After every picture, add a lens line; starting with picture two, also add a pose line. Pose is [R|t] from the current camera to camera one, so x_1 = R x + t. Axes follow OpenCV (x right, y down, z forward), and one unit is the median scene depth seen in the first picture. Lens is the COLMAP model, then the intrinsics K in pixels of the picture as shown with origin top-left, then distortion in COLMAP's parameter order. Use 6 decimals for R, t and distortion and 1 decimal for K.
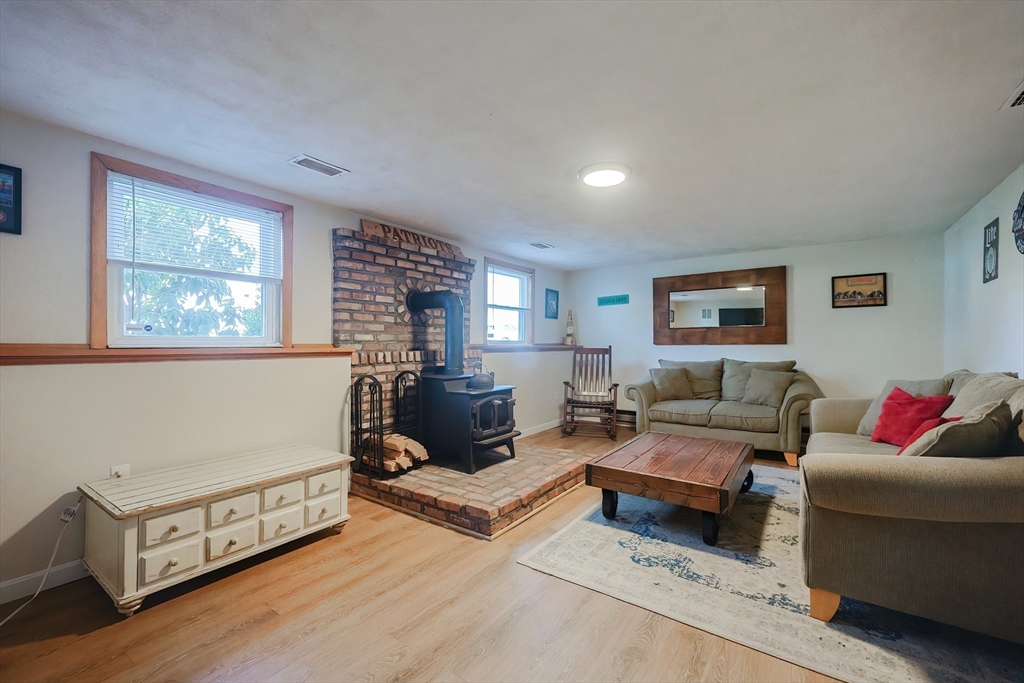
lens RADIAL K [[442.2, 0, 512.2], [0, 442.2, 341.8], [0, 0, 1]] dist [-0.001587, -0.000870]
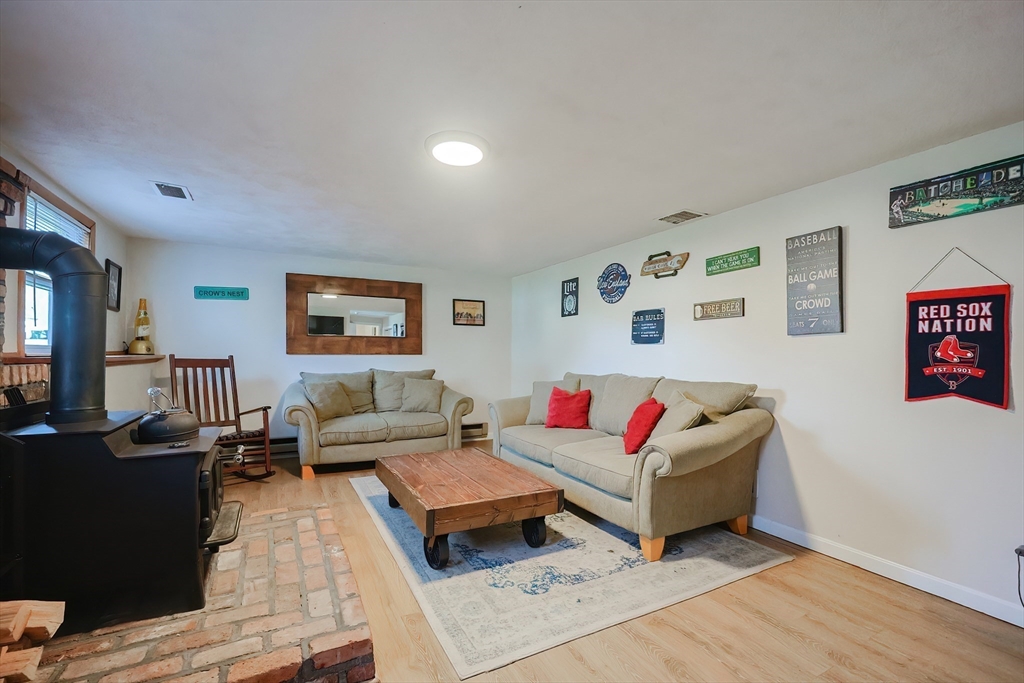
lens RADIAL K [[442.2, 0, 512.4], [0, 442.2, 351.7], [0, 0, 1]] dist [-0.001587, -0.000870]
pose [[0.432153, 0.007877, 0.901766, -0.310076], [-0.012986, 0.999913, -0.002511, -0.001995], [-0.901707, -0.010625, 0.432217, 0.349557]]
